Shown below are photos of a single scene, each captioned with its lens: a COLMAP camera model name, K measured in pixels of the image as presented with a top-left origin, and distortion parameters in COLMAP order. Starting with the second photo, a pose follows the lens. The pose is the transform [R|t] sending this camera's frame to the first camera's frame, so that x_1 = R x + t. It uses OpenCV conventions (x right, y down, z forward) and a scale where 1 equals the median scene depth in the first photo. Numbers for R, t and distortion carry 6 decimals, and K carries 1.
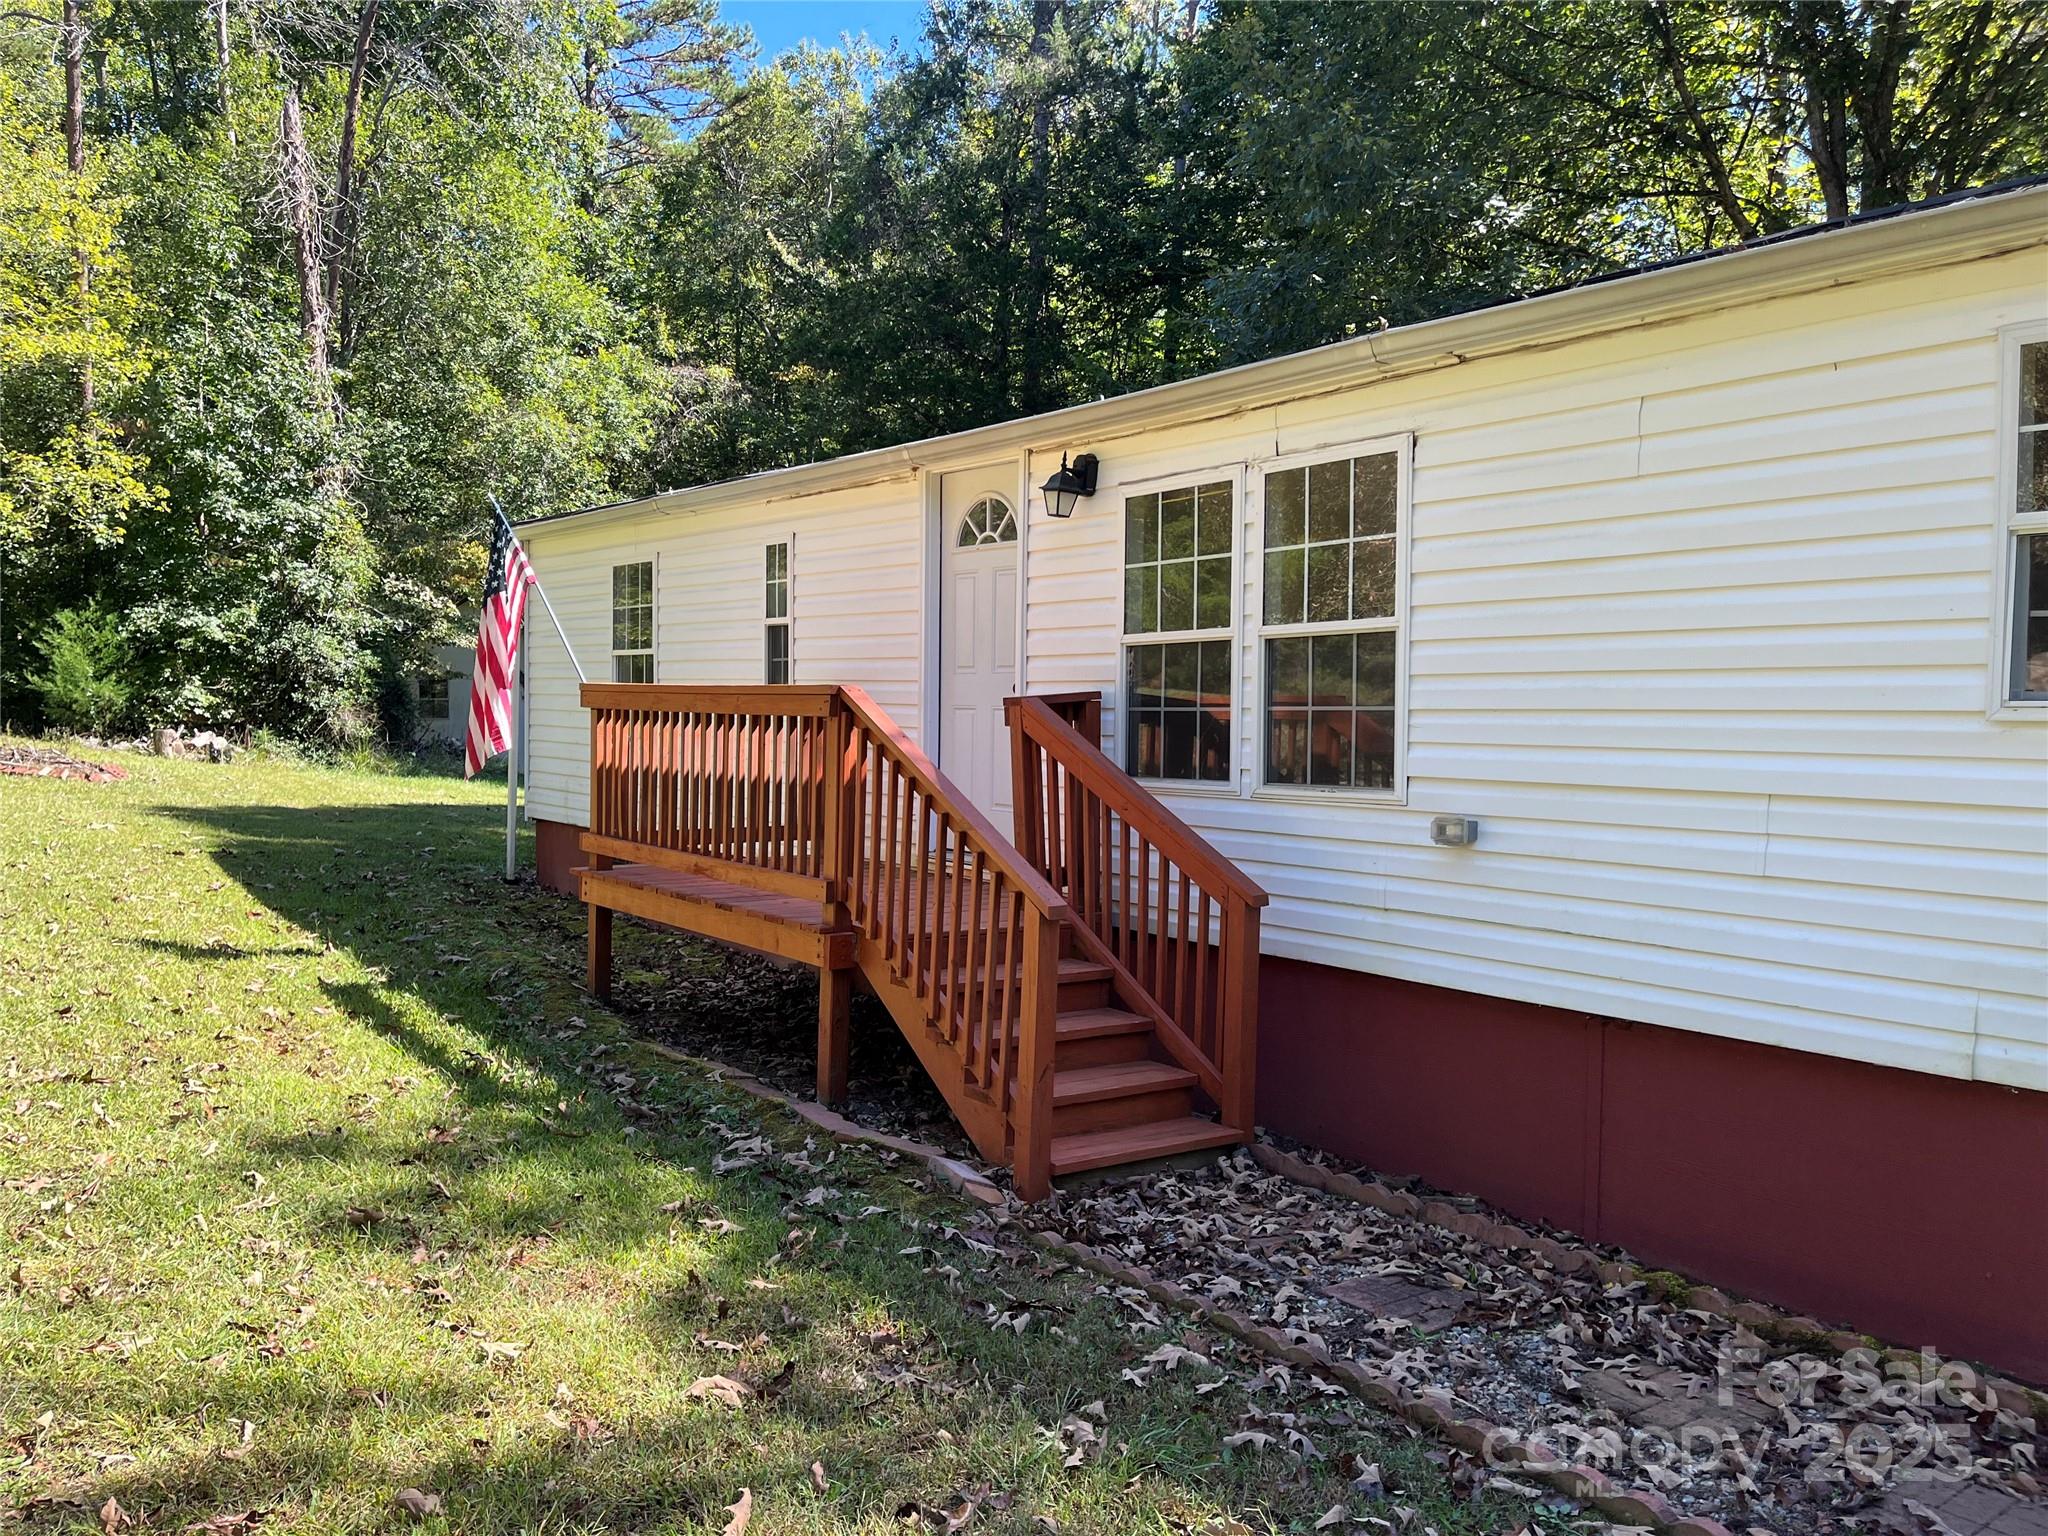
lens RADIAL K [[1553.6, 0, 1023.4], [0, 1553.6, 764.2], [0, 0, 1]] dist [-0.004057, -0.002715]
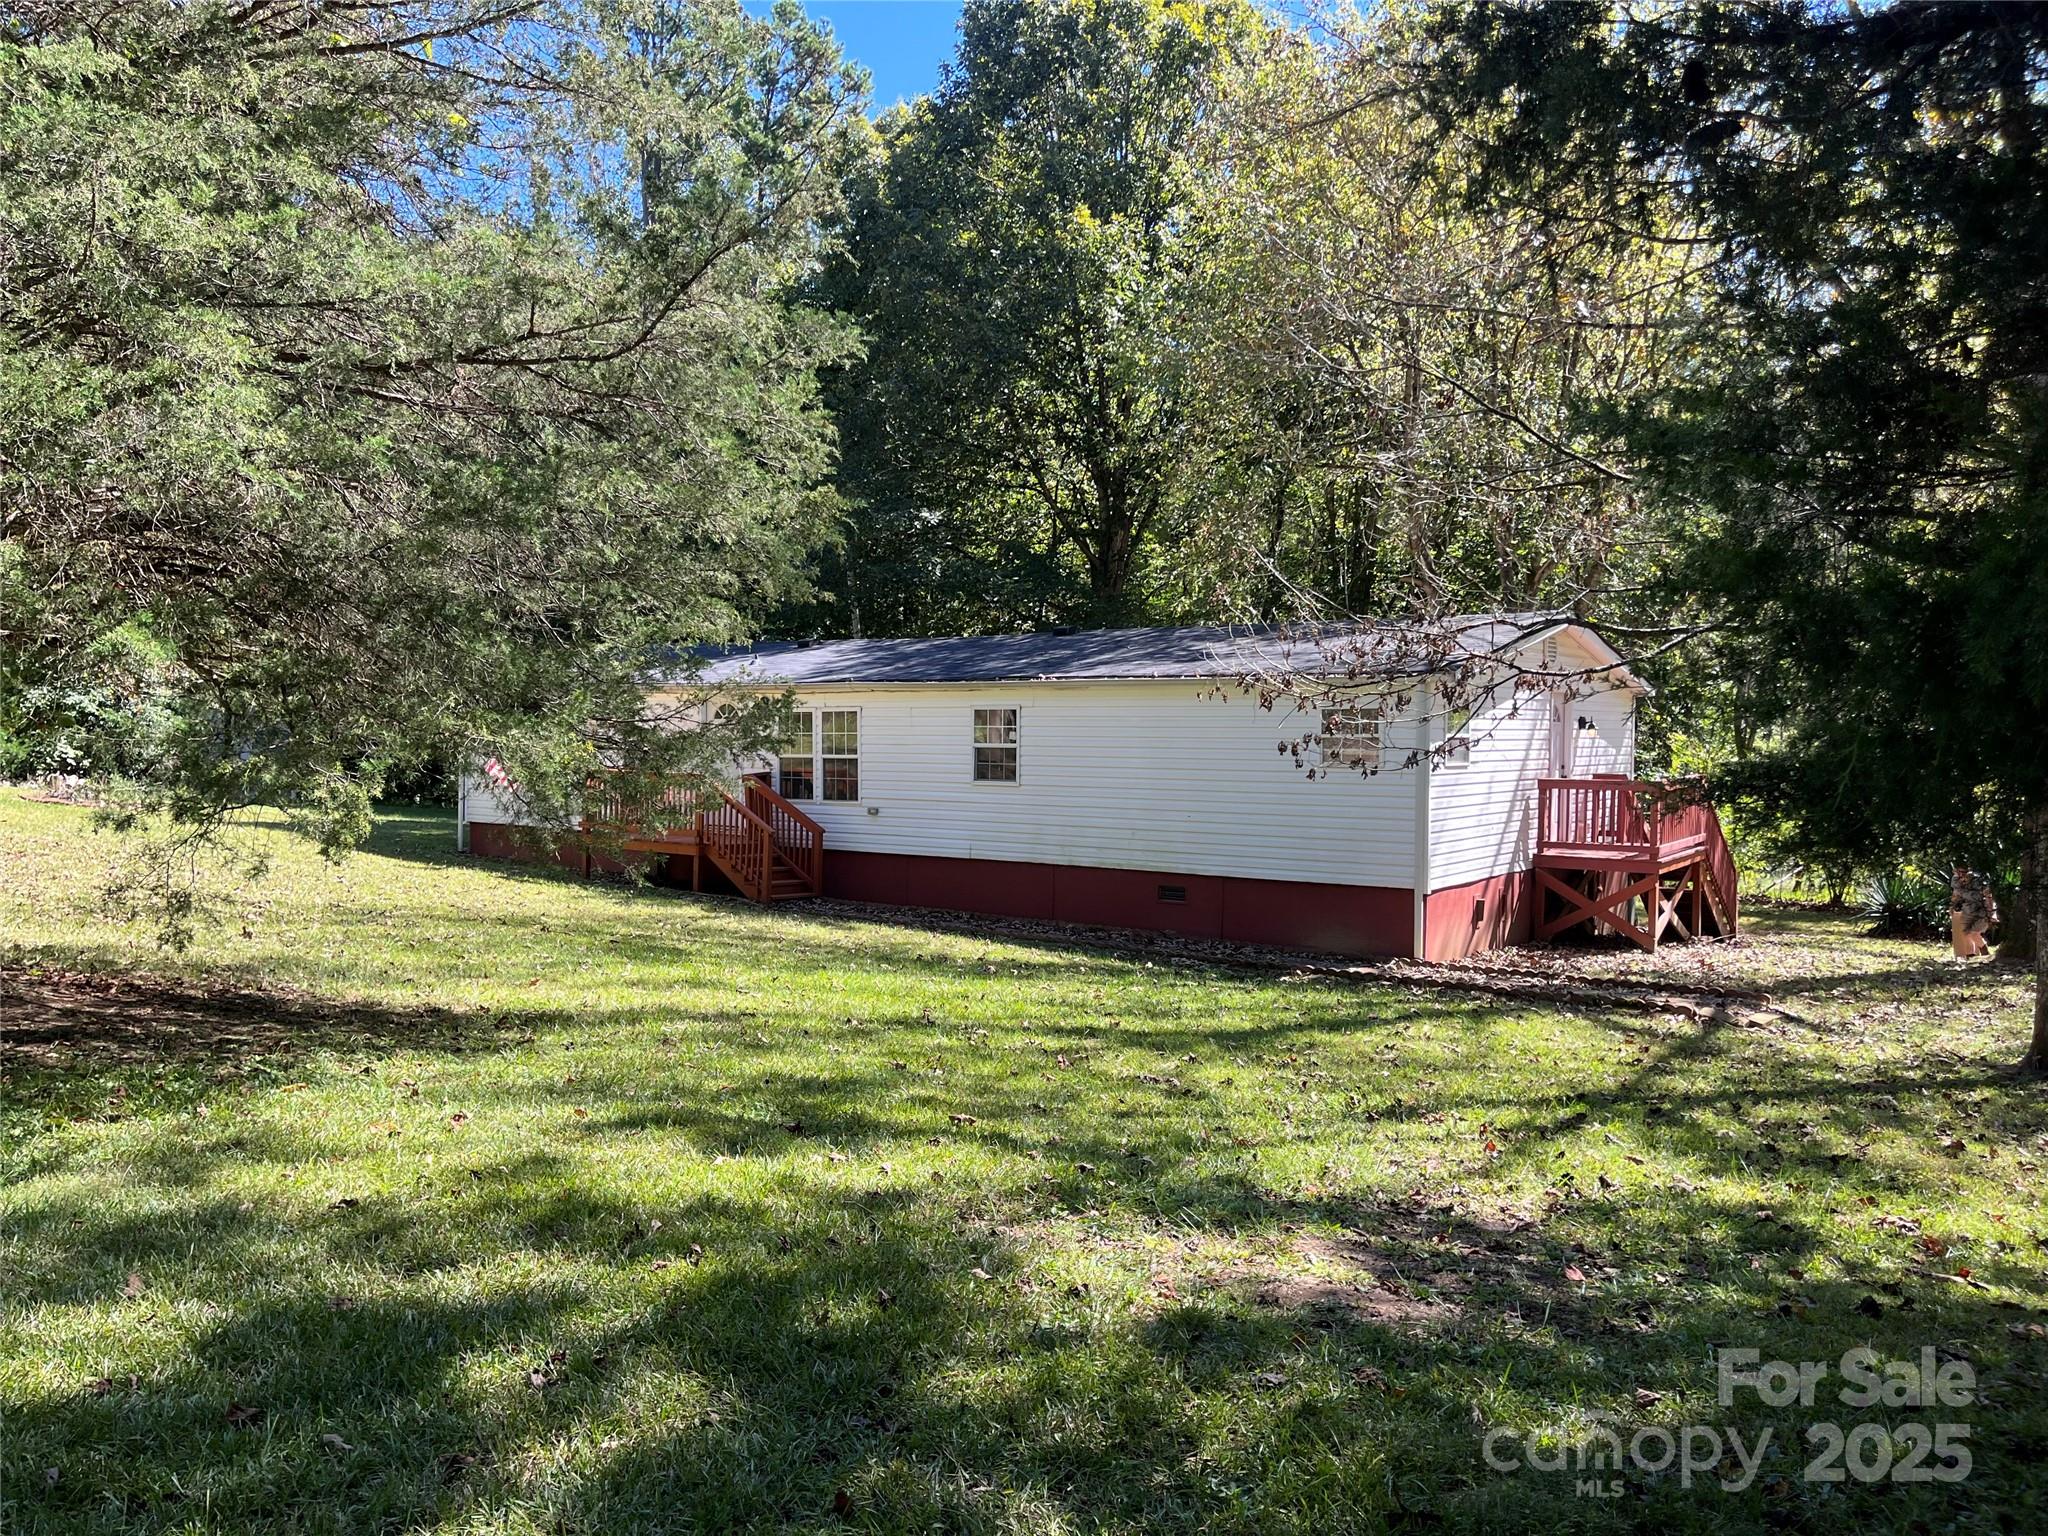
lens RADIAL K [[1553.6, 0, 1023.7], [0, 1553.6, 767.4], [0, 0, 1]] dist [-0.004057, -0.002715]
pose [[0.960158, -0.032295, 0.277586, -0.377029], [0.029646, 0.999466, 0.013734, -0.093998], [-0.277881, -0.004958, 0.960603, -2.455110]]
